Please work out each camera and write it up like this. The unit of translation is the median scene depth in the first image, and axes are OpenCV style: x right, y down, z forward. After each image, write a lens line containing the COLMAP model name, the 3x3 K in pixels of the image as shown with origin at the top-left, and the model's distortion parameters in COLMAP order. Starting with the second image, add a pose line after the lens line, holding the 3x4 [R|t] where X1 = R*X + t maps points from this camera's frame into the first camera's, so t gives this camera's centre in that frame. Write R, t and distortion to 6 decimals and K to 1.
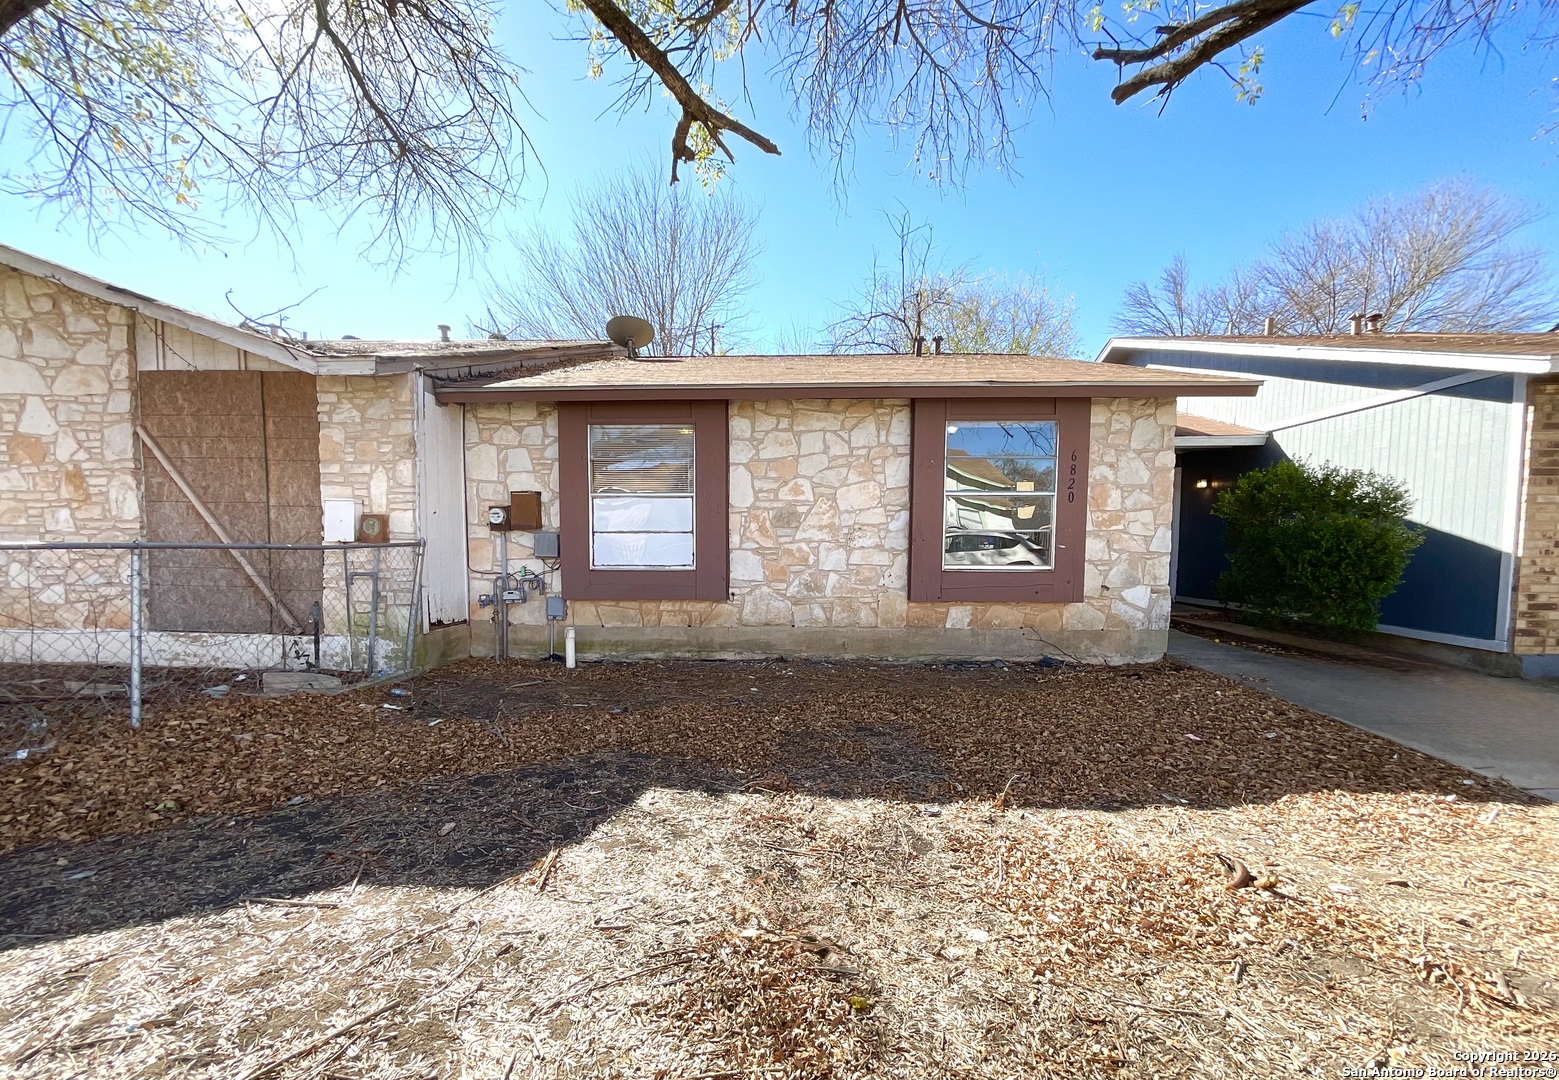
lens RADIAL K [[627.1, 0, 780.0], [0, 627.1, 585.0], [0, 0, 1]] dist [-0.002412, -0.000323]
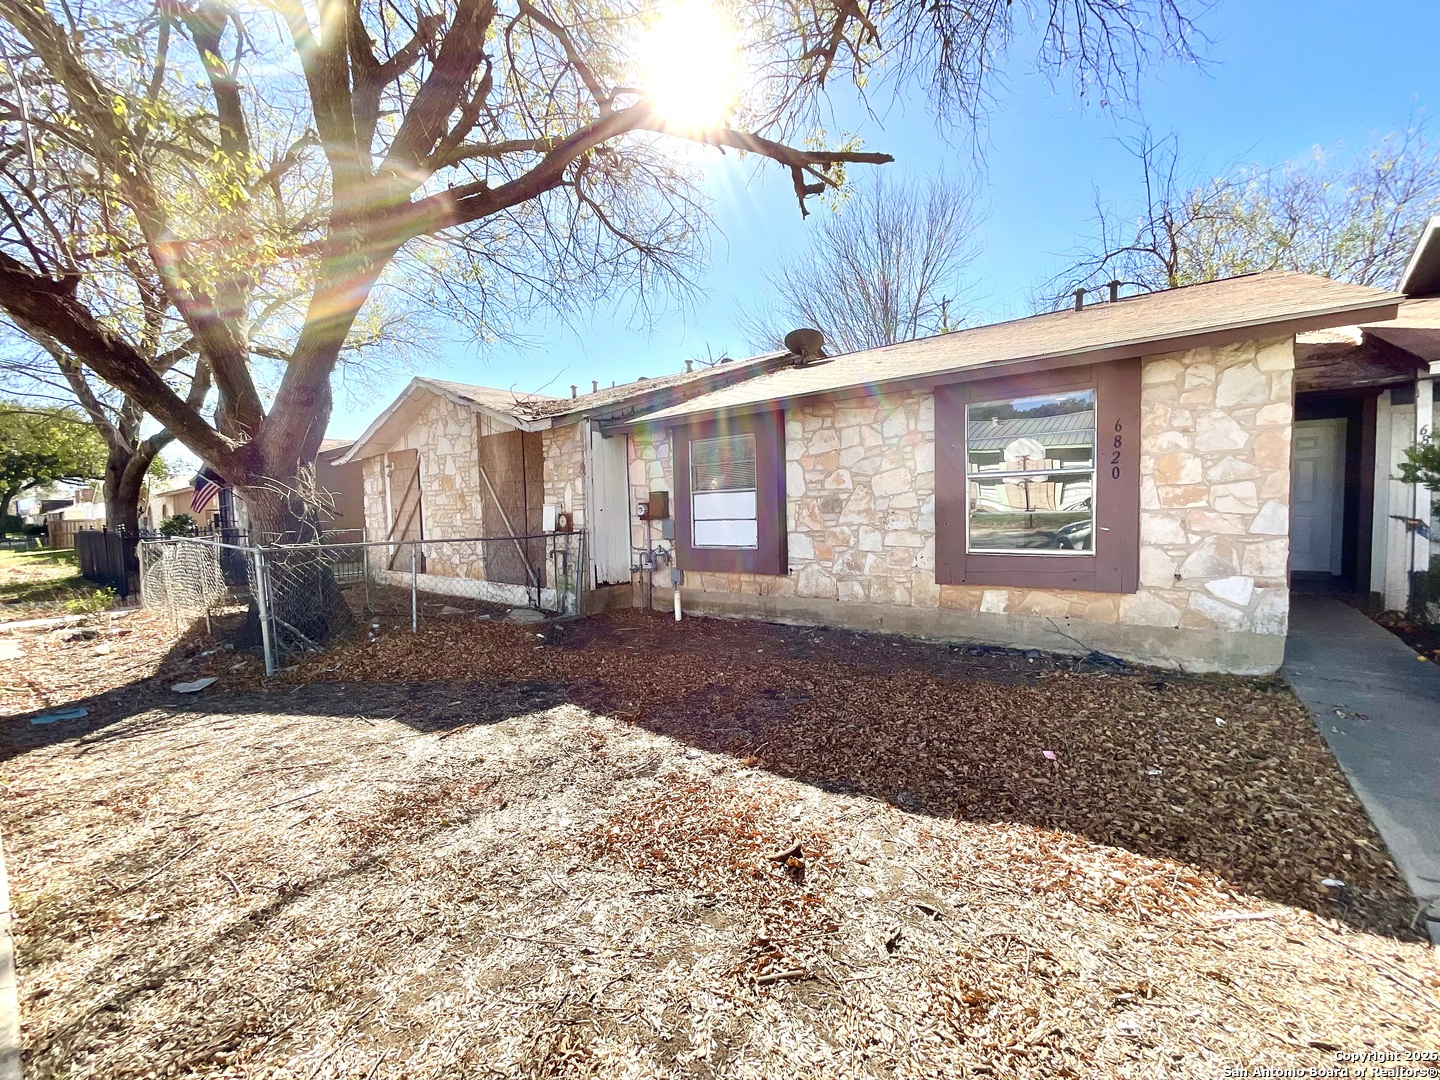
lens RADIAL K [[578.6, 0, 720.0], [0, 578.6, 540.0], [0, 0, 1]] dist [-0.008149, 0.004467]
pose [[0.820507, 0.003097, -0.571629, 0.454823], [-0.007611, 0.999956, -0.005507, -0.036138], [0.571586, 0.008869, 0.820494, 0.023435]]
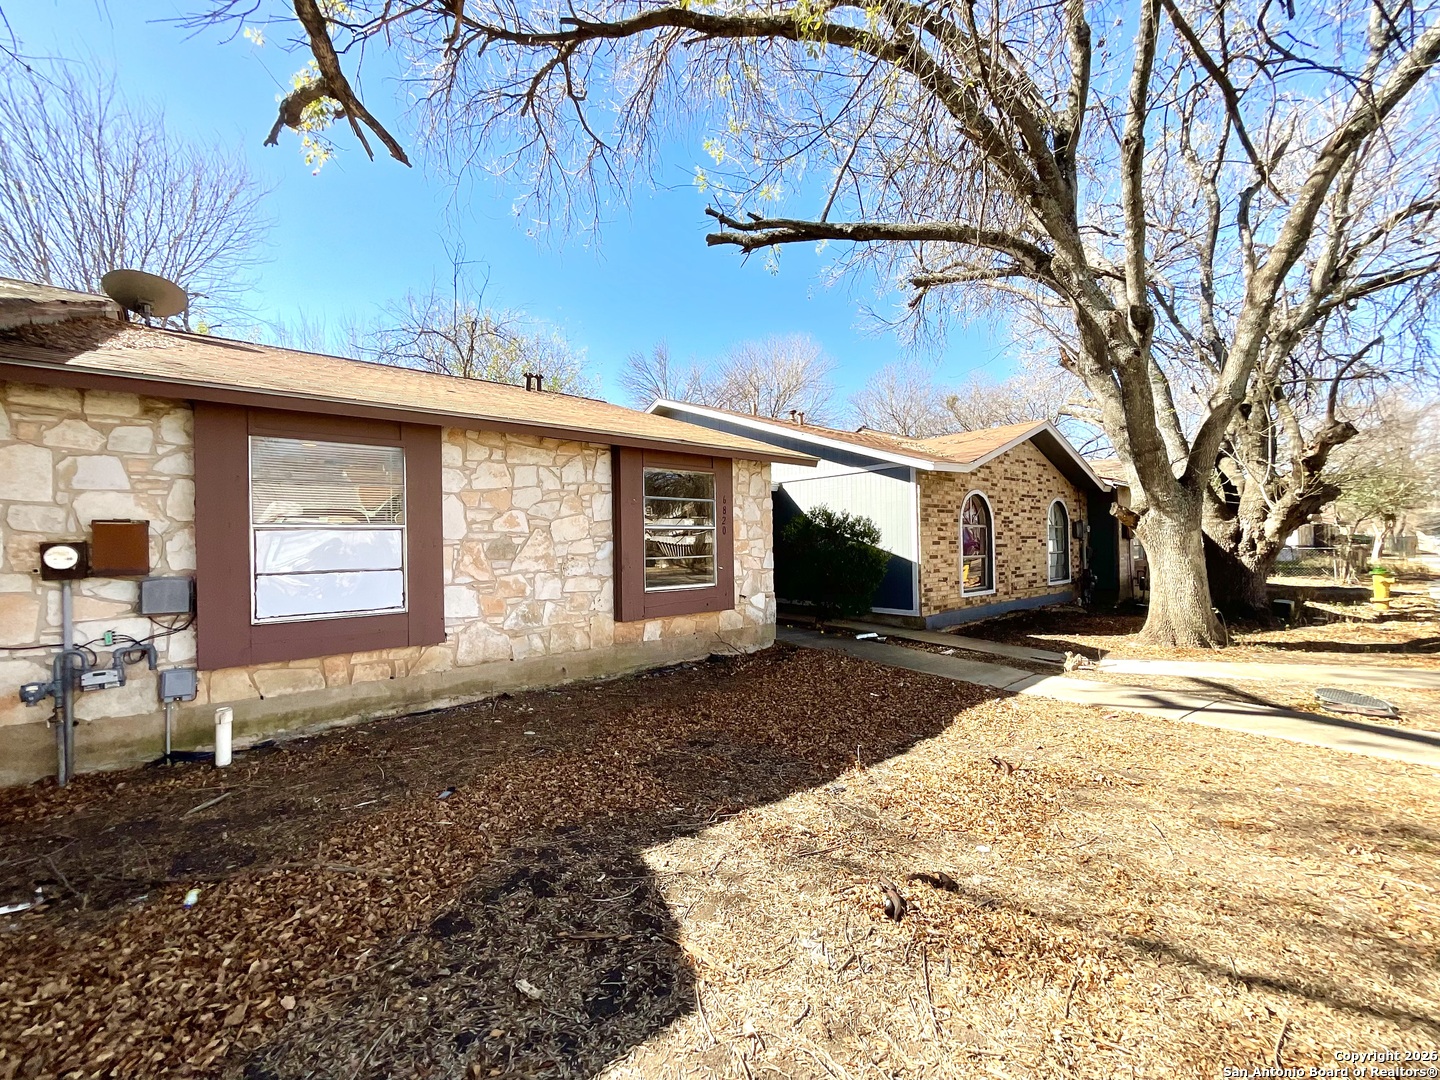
lens RADIAL K [[578.8, 0, 720.0], [0, 578.8, 540.0], [0, 0, 1]] dist [-0.003081, 0.000108]
pose [[0.734736, -0.011079, 0.678262, -0.361276], [0.063990, 0.996540, -0.053041, -0.053670], [-0.675328, 0.082373, 0.732903, 0.106062]]
